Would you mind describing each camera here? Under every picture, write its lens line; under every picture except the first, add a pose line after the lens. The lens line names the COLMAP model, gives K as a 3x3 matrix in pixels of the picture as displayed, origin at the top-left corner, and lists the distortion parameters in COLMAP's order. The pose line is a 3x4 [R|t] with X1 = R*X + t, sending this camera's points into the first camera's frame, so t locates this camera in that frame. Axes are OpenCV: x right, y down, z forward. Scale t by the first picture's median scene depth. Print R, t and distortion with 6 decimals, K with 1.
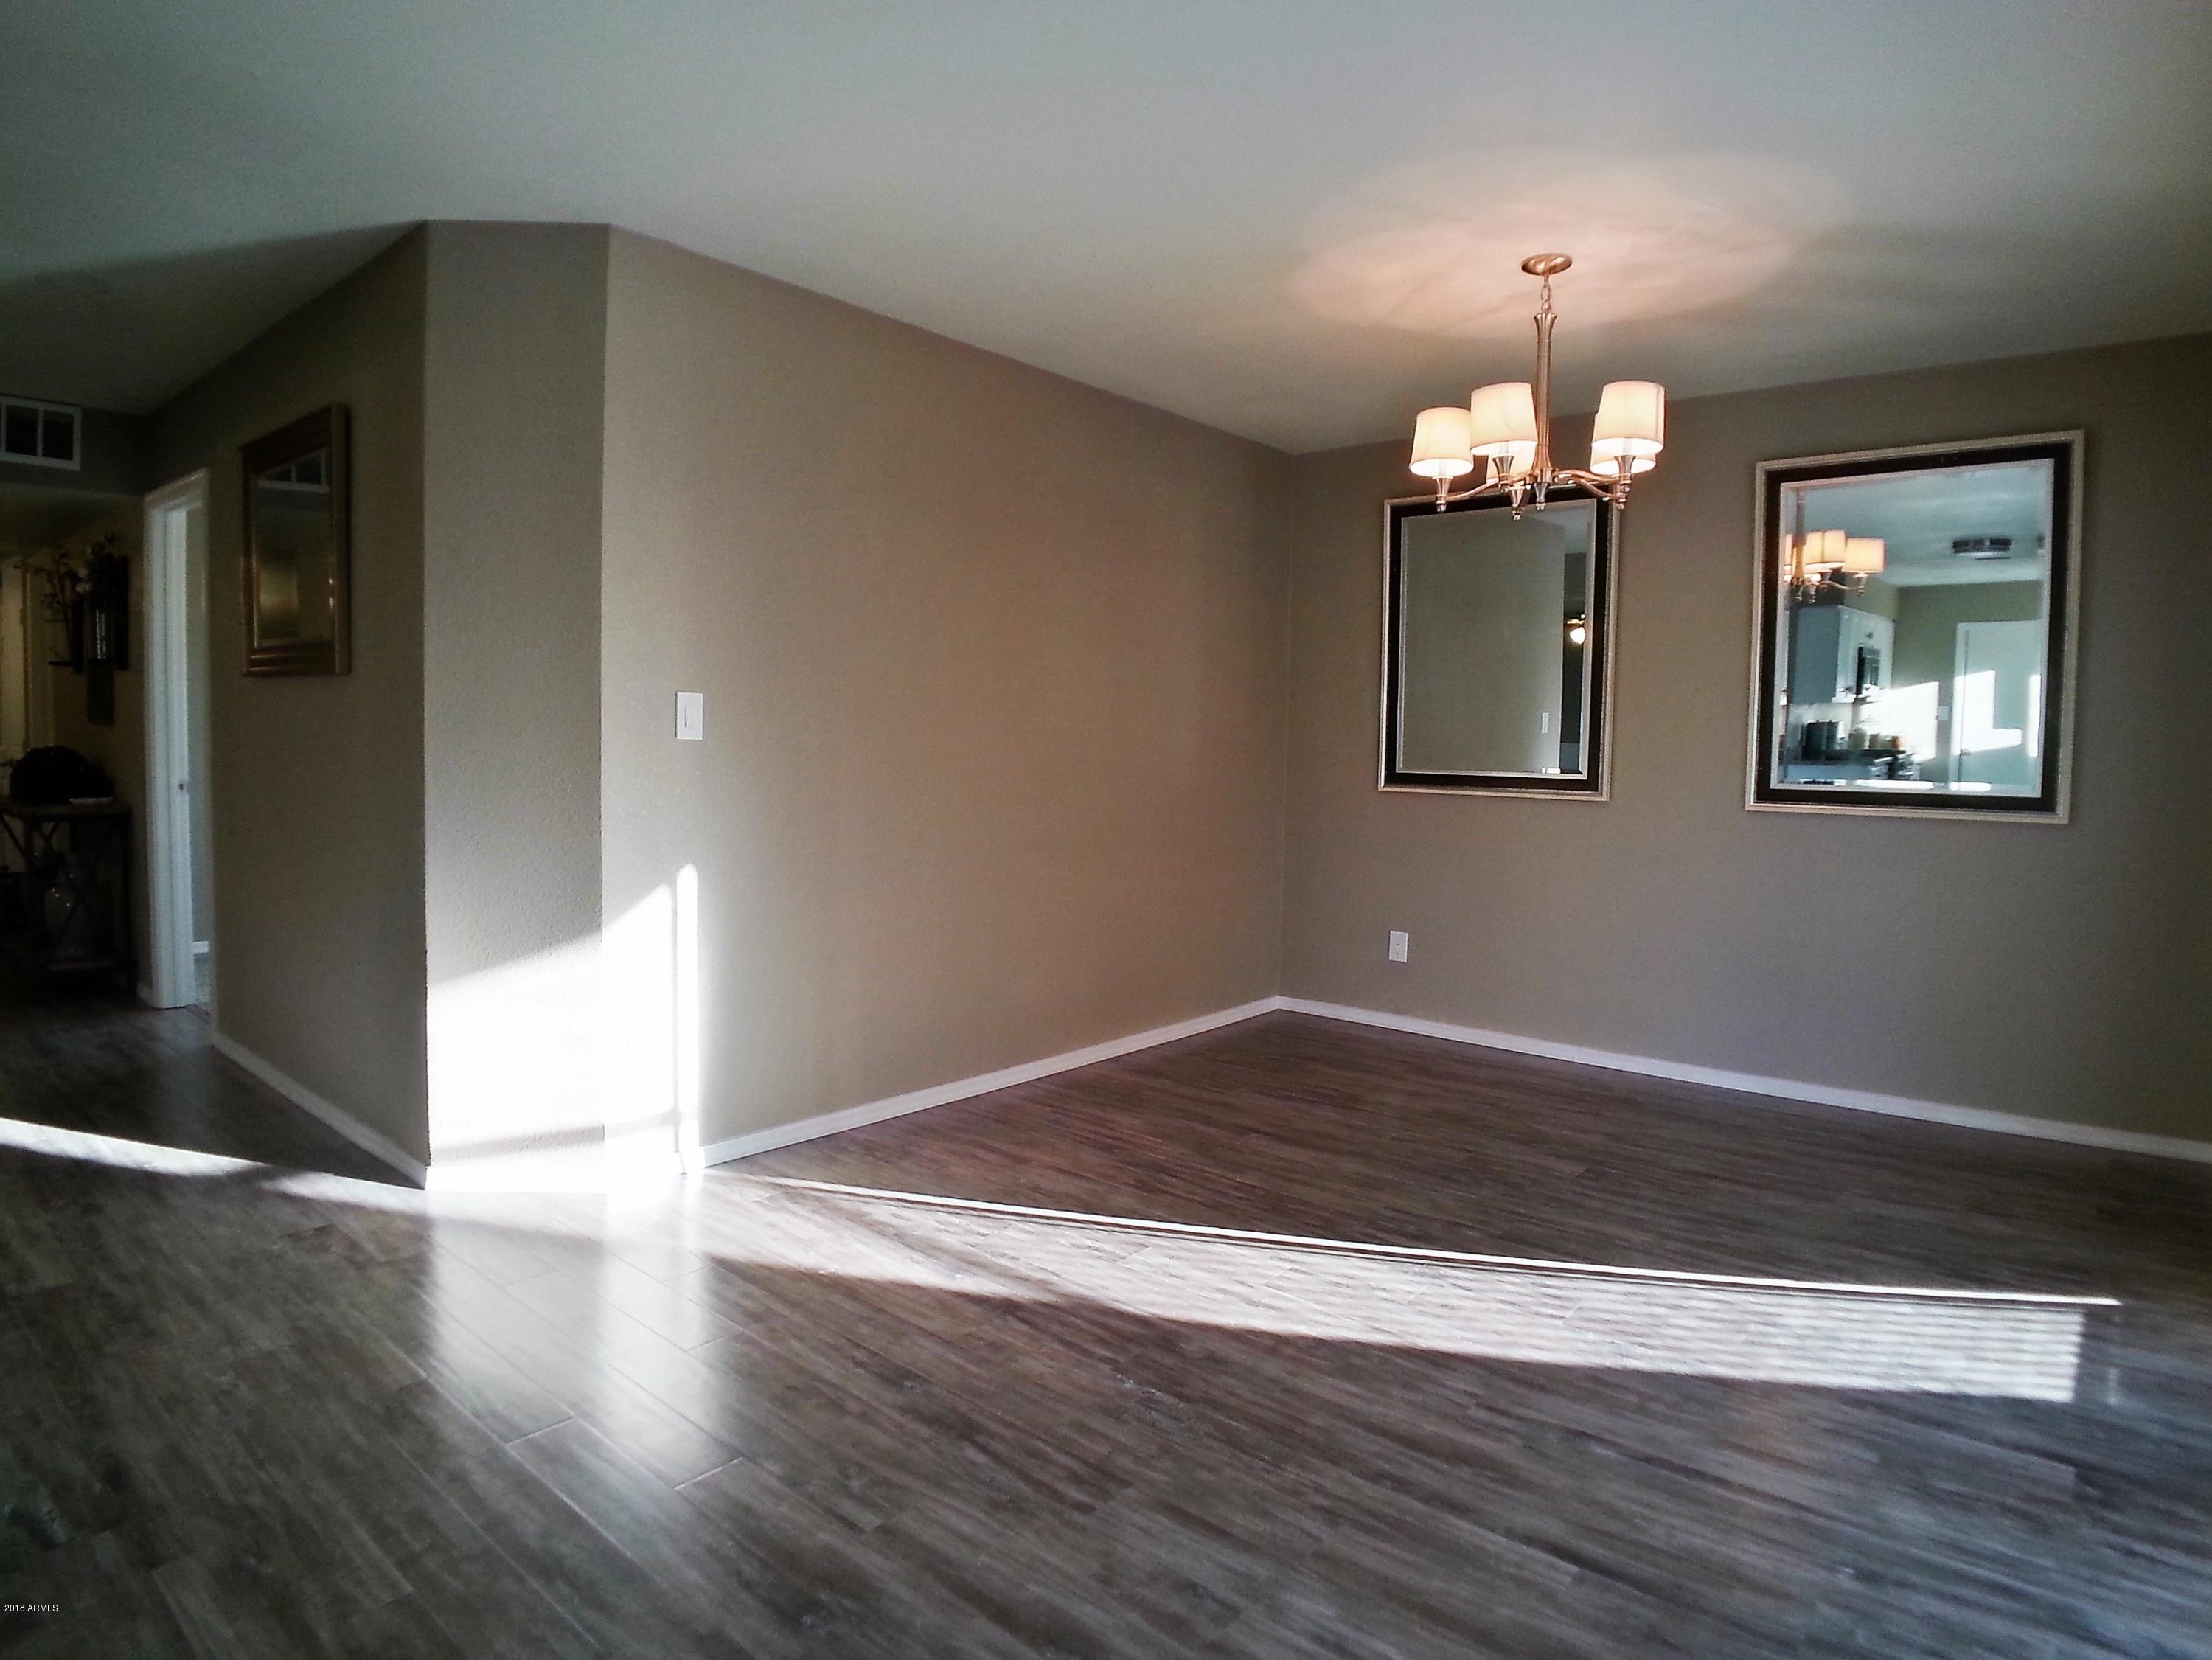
lens RADIAL K [[1179.9, 0, 1063.7], [0, 1179.9, 813.4], [0, 0, 1]] dist [-0.069740, -0.001510]
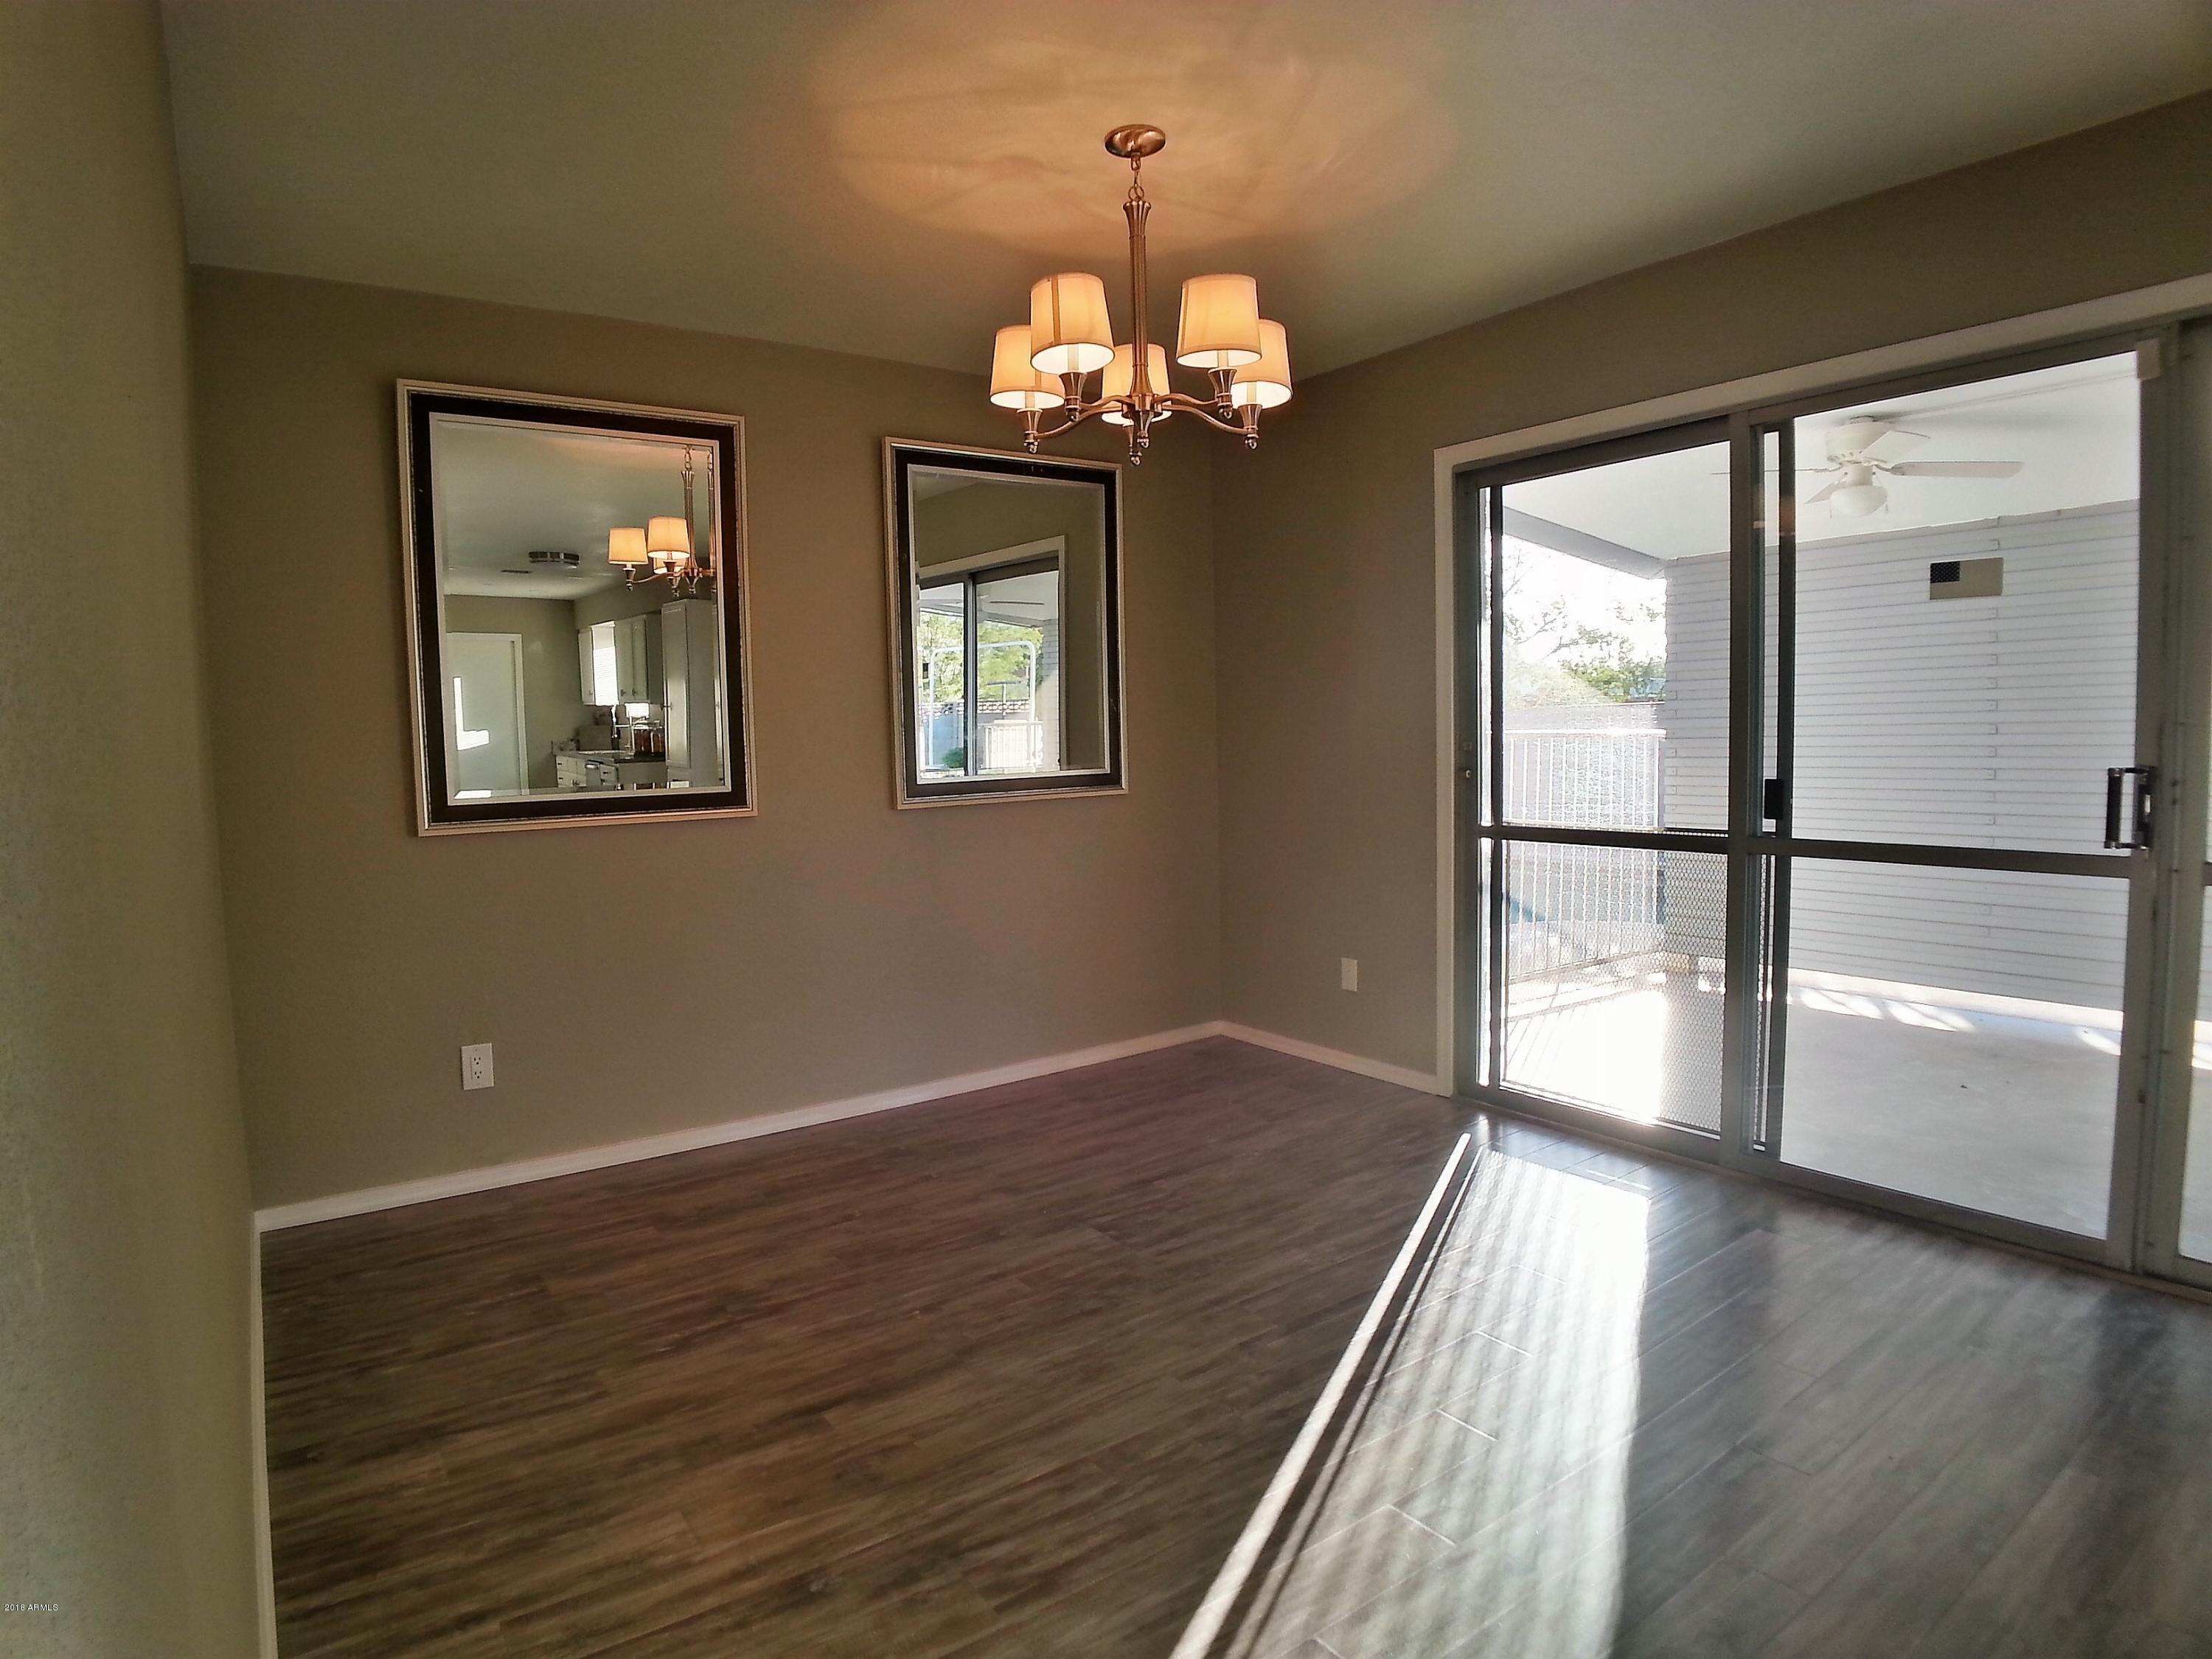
lens RADIAL K [[1179.8, 0, 1063.7], [0, 1179.8, 813.0], [0, 0, 1]] dist [-0.069740, -0.001510]
pose [[0.279859, -0.085542, 0.956223, -0.359045], [0.098544, 0.993321, 0.060020, -0.054727], [-0.954970, 0.077433, 0.286419, 0.745507]]
